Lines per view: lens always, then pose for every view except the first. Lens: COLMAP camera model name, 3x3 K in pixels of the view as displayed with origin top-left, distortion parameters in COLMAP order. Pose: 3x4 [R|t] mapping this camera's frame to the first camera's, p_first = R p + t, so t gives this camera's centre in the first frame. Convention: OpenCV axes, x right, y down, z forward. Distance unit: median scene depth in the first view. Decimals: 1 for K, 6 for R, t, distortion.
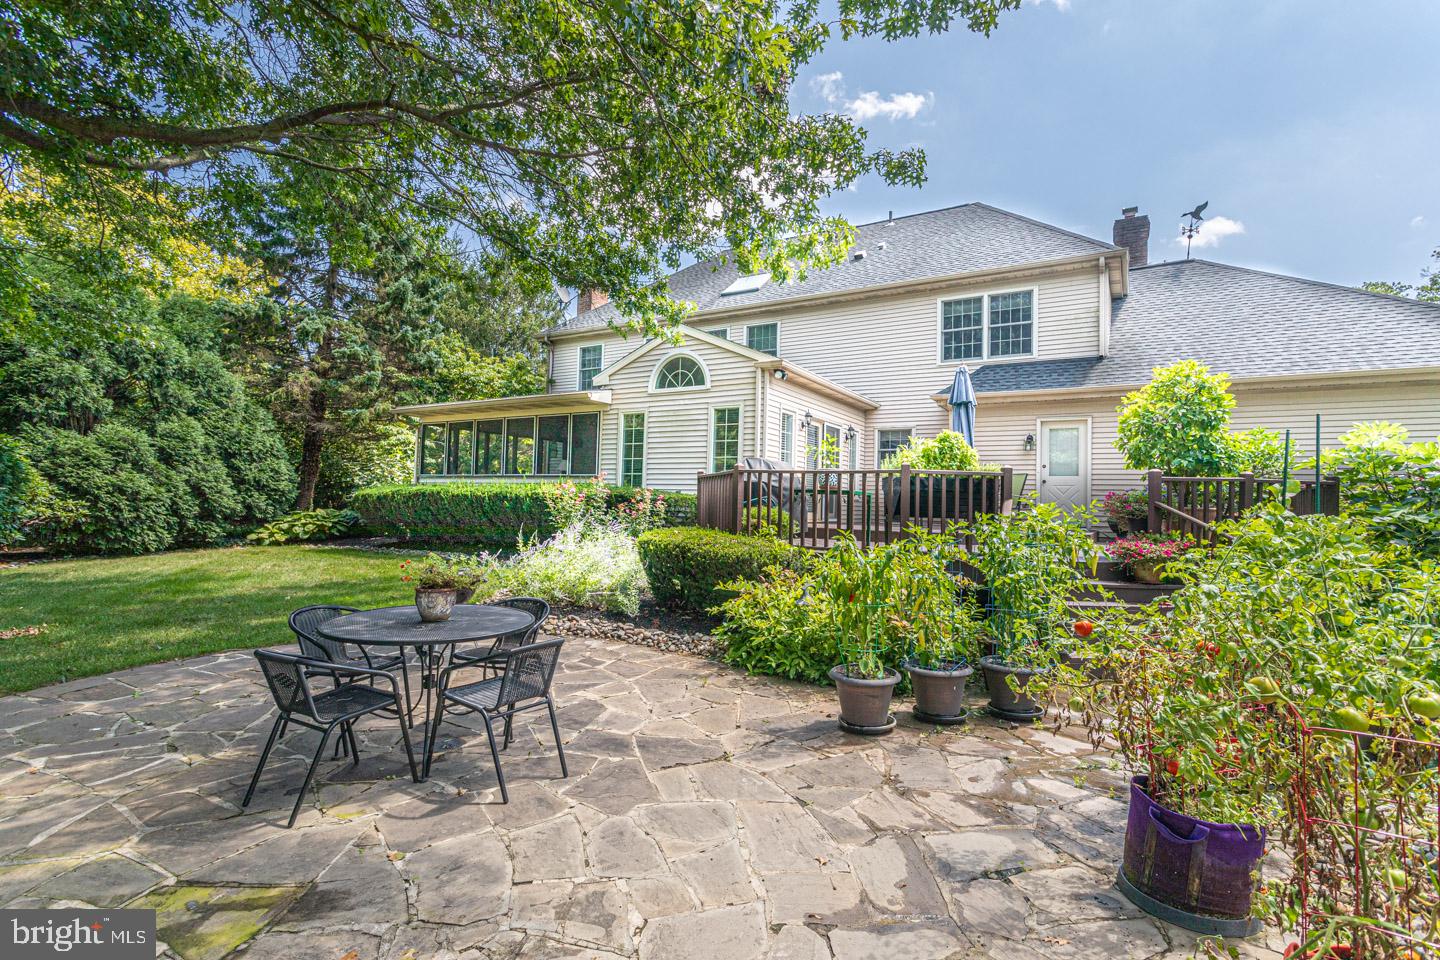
lens RADIAL K [[666.6, 0, 720.0], [0, 666.6, 480.0], [0, 0, 1]] dist [0.003340, 0.000514]
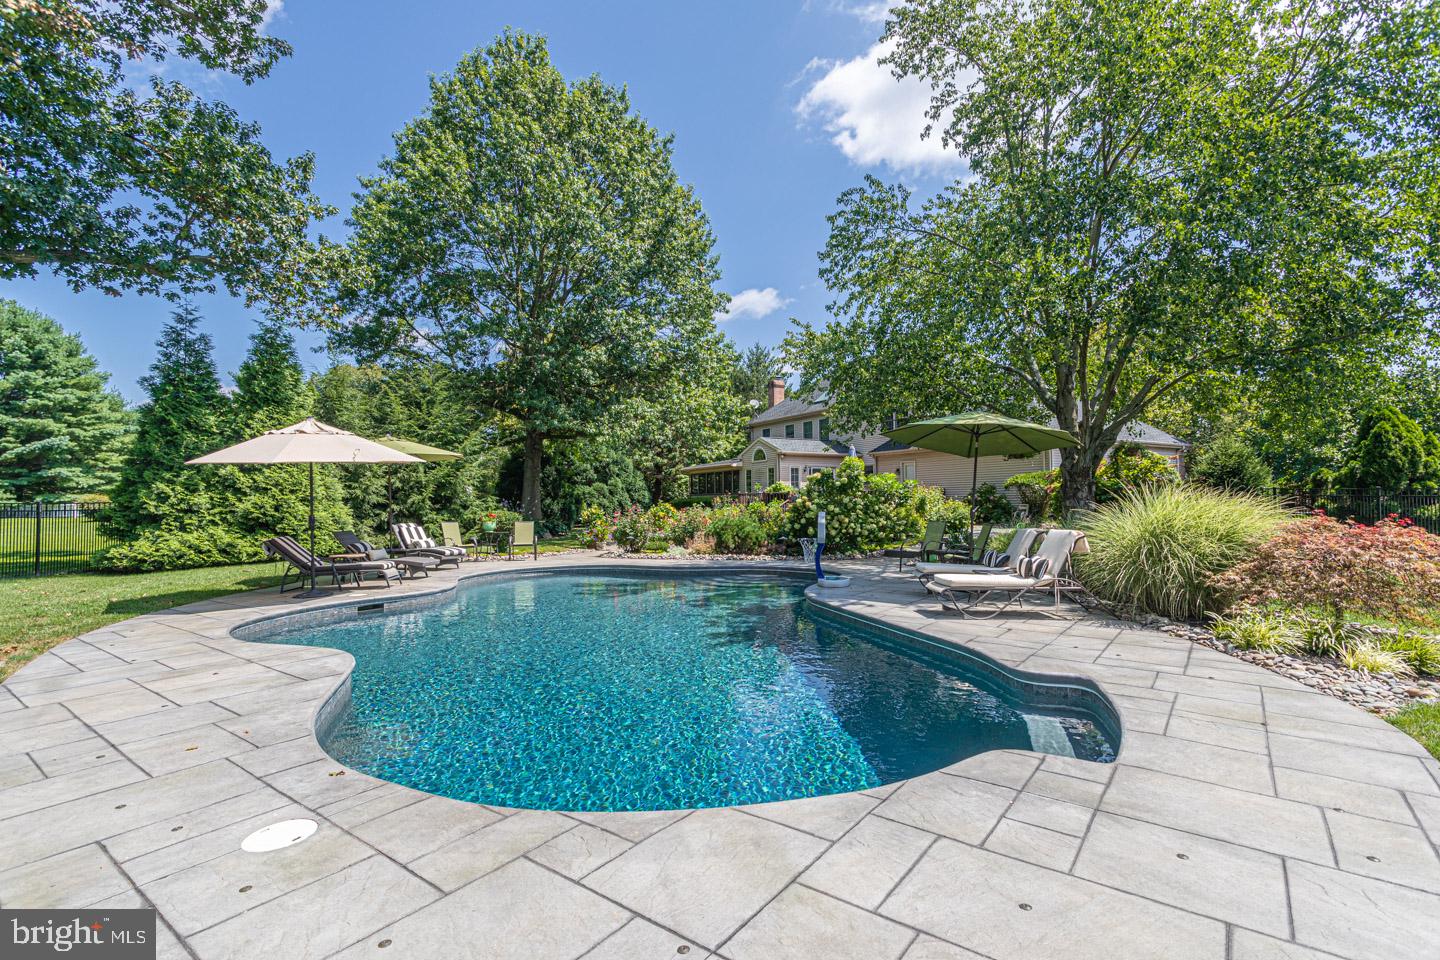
lens RADIAL K [[666.6, 0, 720.0], [0, 666.6, 480.0], [0, 0, 1]] dist [0.003340, 0.000514]
pose [[0.874604, -0.052952, -0.481937, 0.951318], [0.053060, 0.998501, -0.013416, -0.025486], [0.481925, -0.013839, 0.876103, -1.268142]]
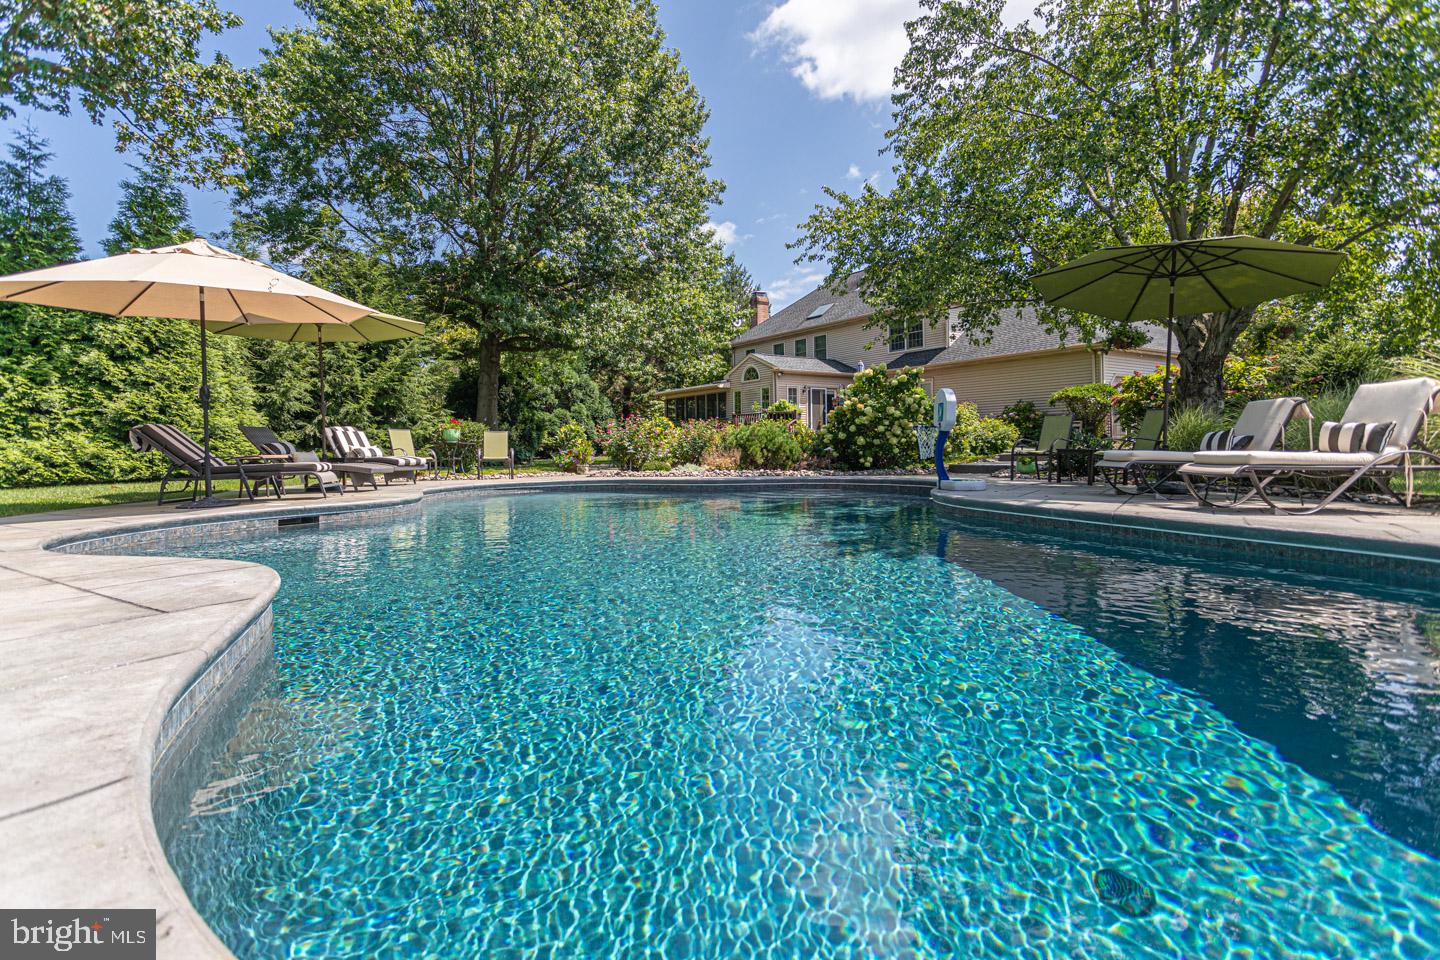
lens RADIAL K [[698.6, 0, 714.7], [0, 698.6, 441.2], [0, 0, 1]] dist [0.009329, -0.002072]
pose [[0.904261, -0.040166, -0.425086, 0.752466], [0.050981, 0.998600, 0.014092, 0.033212], [0.423925, -0.034414, 0.905043, -1.146768]]
